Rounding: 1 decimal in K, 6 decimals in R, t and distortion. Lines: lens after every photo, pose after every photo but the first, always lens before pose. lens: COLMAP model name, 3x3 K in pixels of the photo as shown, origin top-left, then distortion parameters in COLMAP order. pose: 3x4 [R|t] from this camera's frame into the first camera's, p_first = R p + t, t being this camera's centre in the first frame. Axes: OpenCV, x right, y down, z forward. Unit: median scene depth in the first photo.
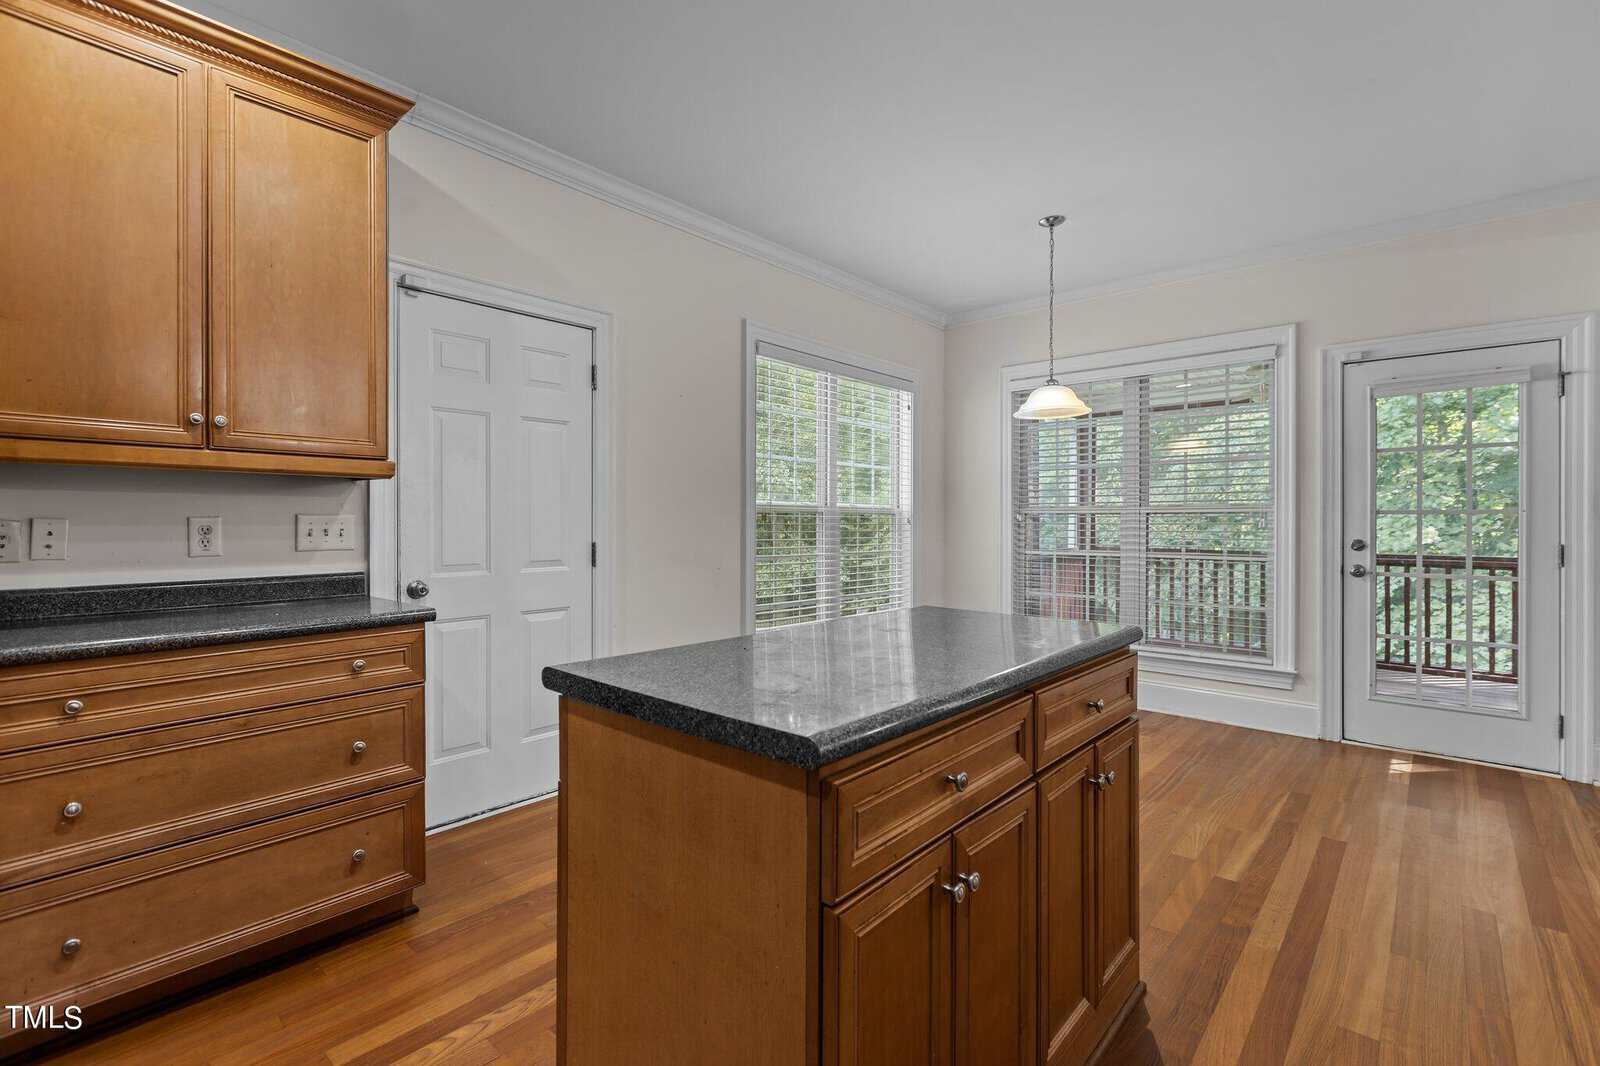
lens RADIAL K [[717.0, 0, 803.7], [0, 717.0, 522.5], [0, 0, 1]] dist [0.002020, 0.000301]
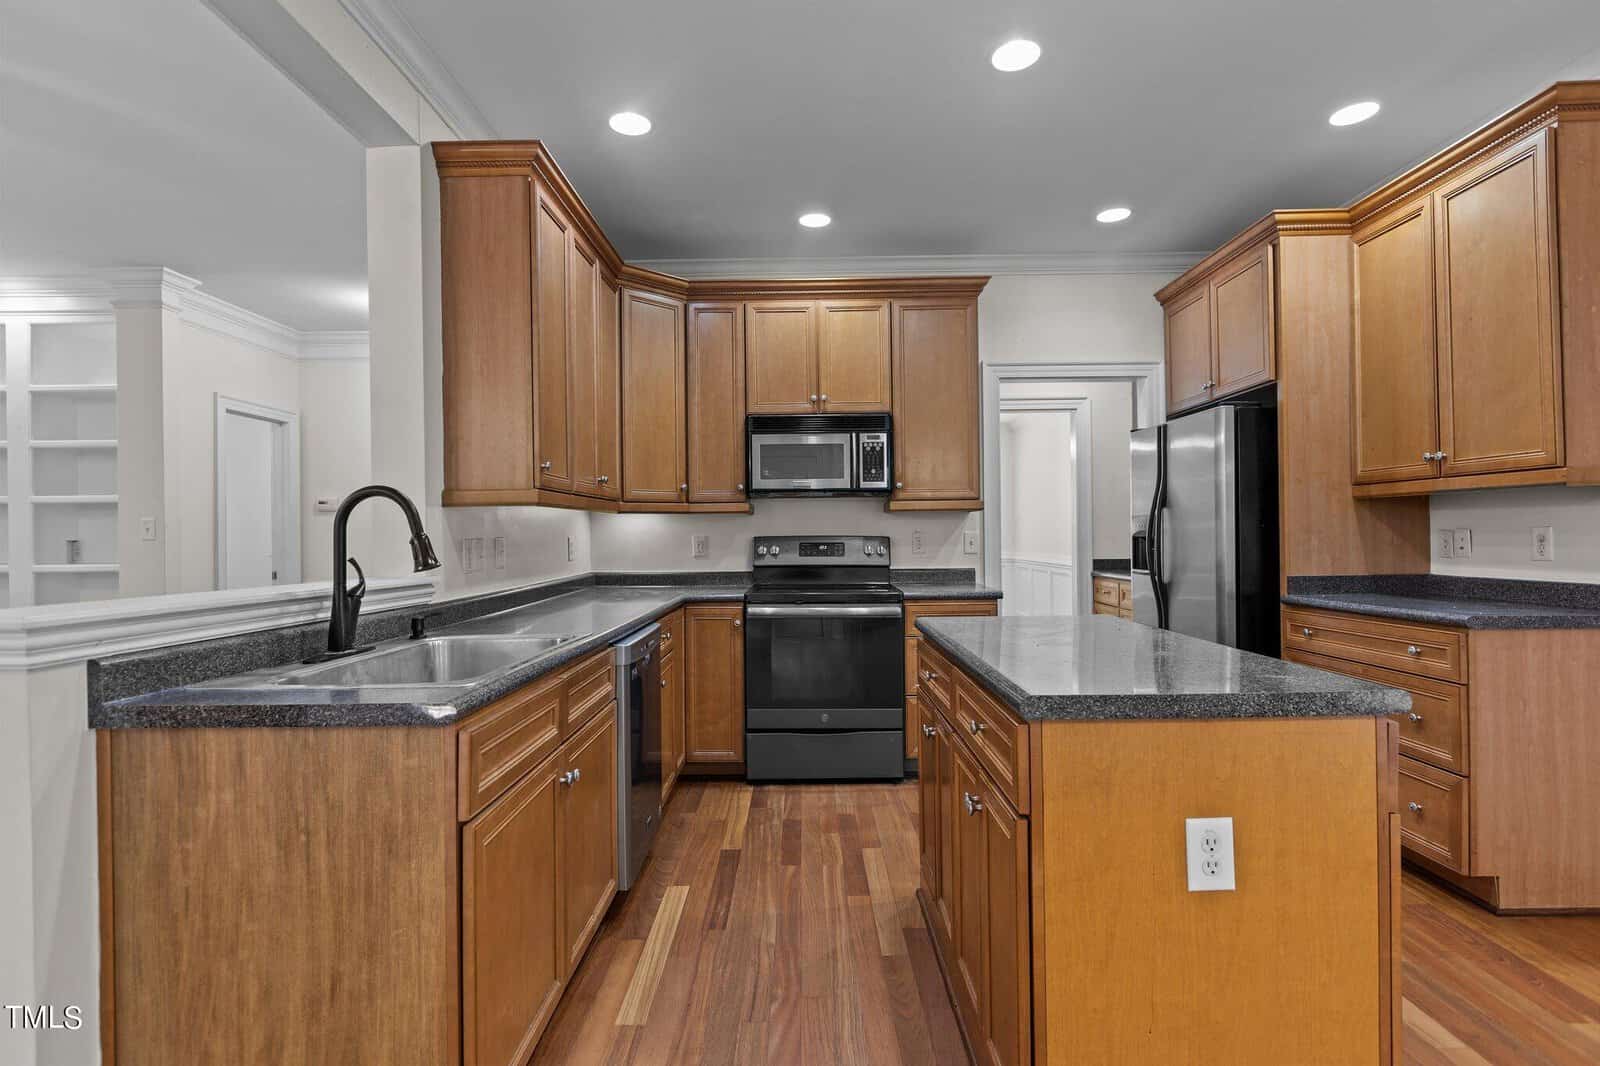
lens RADIAL K [[781.2, 0, 799.9], [0, 781.2, 531.2], [0, 0, 1]] dist [-0.002388, 0.000253]
pose [[-0.751457, 0.004316, -0.659768, 0.539671], [0.008355, 0.999961, -0.002974, -0.004013], [0.659729, -0.007748, -0.751464, 0.689126]]
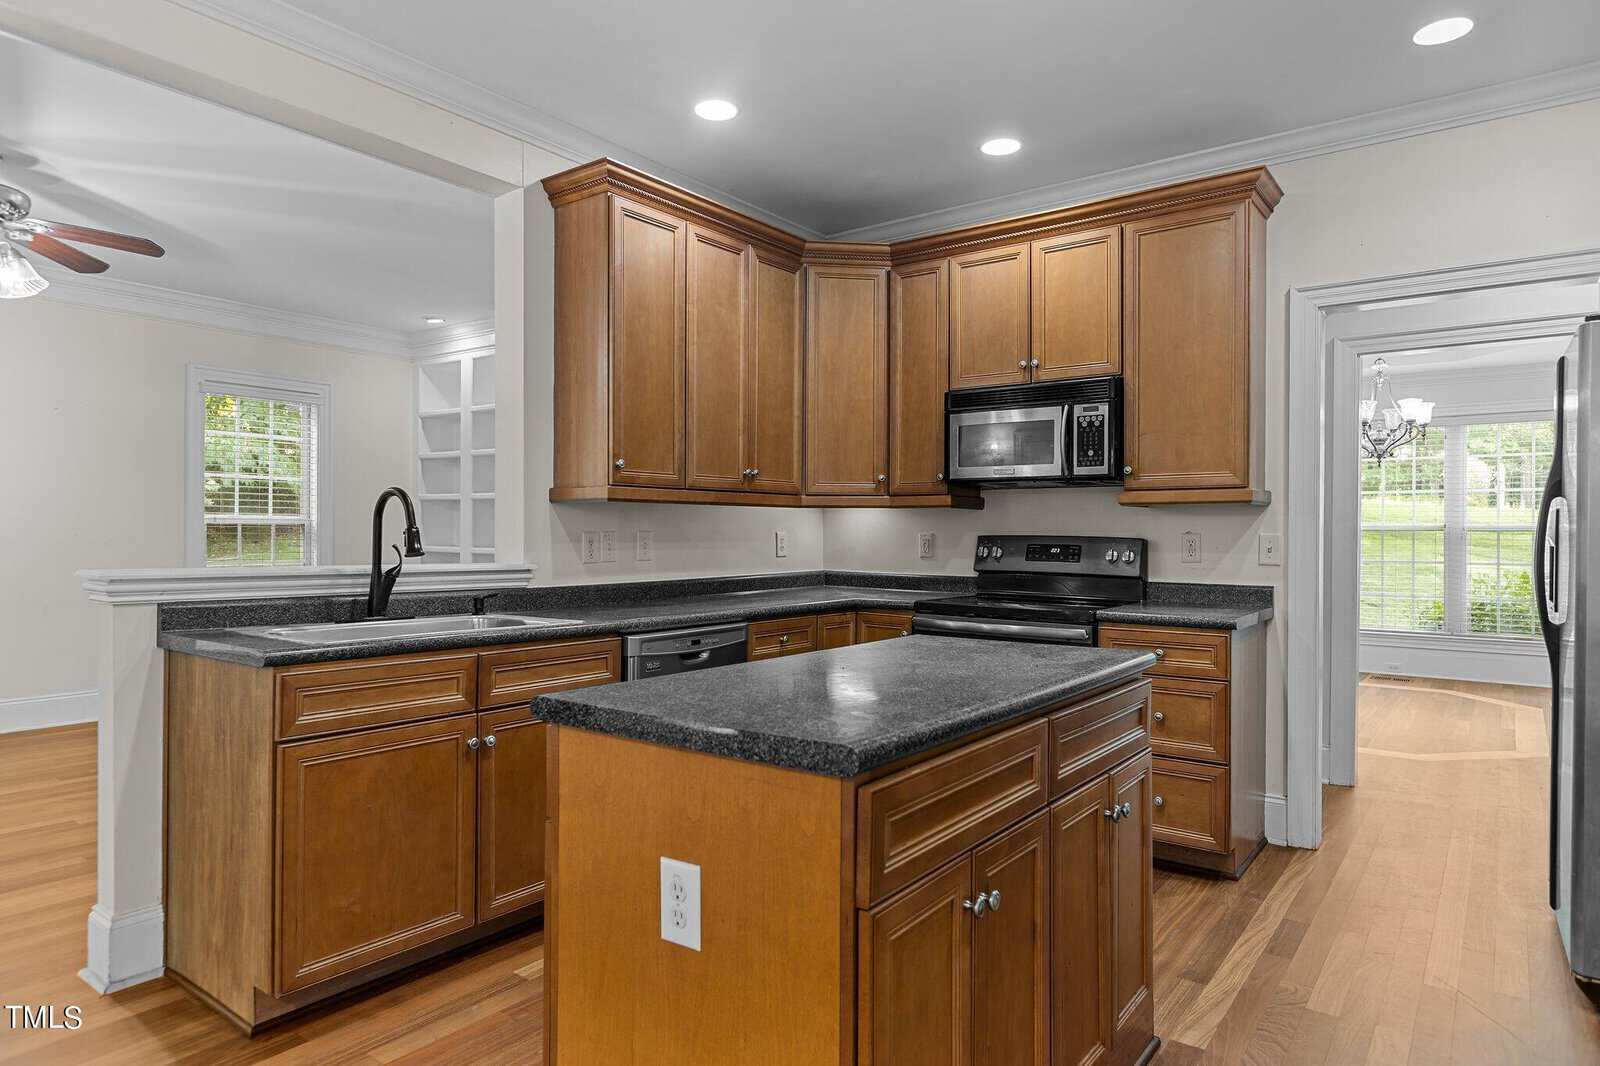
lens RADIAL K [[957.7, 0, 806.2], [0, 957.7, 530.5], [0, 0, 1]] dist [0.005797, -0.001350]
pose [[-0.996582, -0.007652, -0.082257, 0.141847], [-0.007767, 0.999969, 0.001084, -0.005627], [0.082246, 0.001719, -0.996611, 0.932650]]
